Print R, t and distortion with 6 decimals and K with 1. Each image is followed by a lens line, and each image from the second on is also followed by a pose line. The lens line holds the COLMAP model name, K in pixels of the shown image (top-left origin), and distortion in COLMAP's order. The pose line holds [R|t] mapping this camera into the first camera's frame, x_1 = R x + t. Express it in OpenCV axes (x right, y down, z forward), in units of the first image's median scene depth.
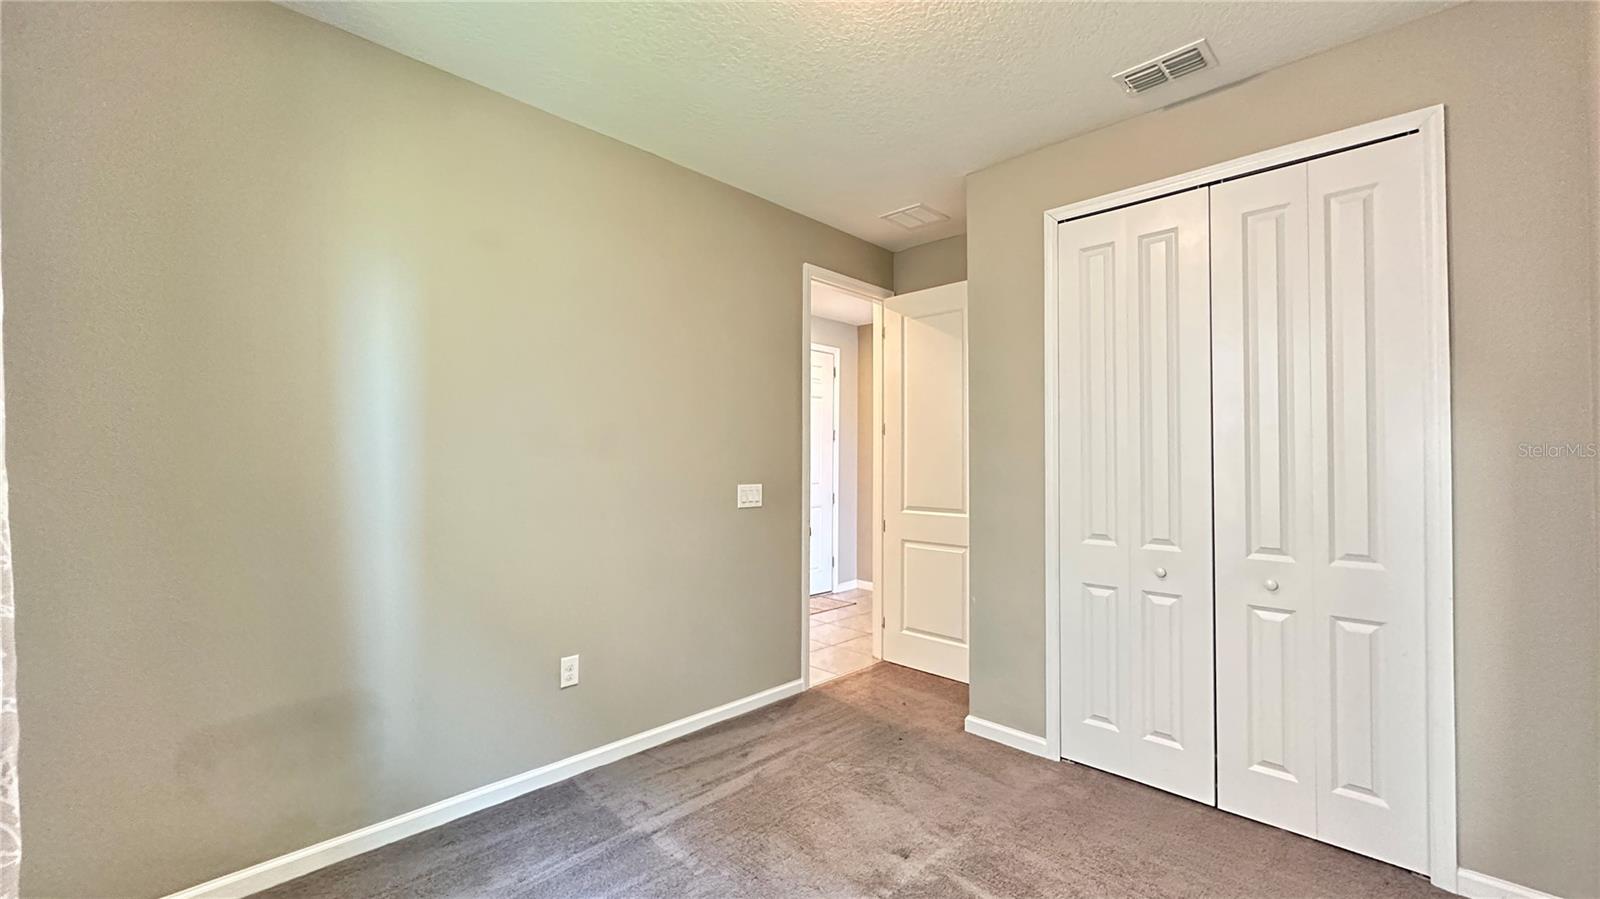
lens RADIAL K [[639.8, 0, 799.5], [0, 639.8, 451.7], [0, 0, 1]] dist [-0.001984, 0.000134]
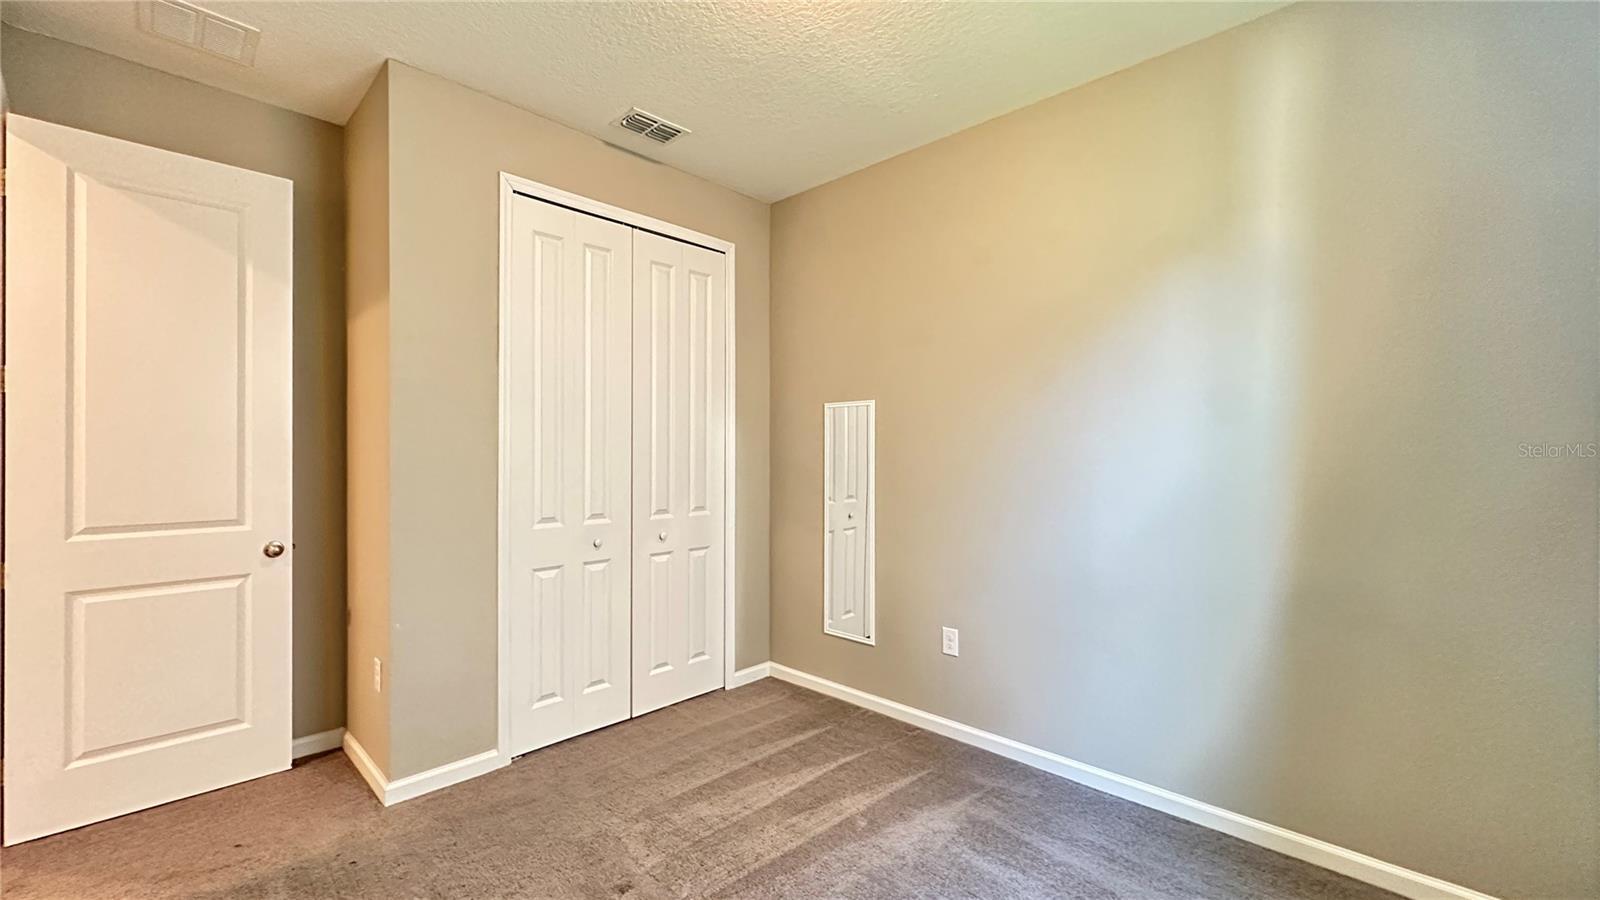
lens RADIAL K [[639.8, 0, 802.8], [0, 639.8, 452.2], [0, 0, 1]] dist [-0.001984, 0.000134]
pose [[-0.004969, -0.003203, 0.999983, -0.560067], [-0.016303, 0.999862, 0.003122, 0.014561], [-0.999855, -0.016287, -0.005021, 0.602418]]
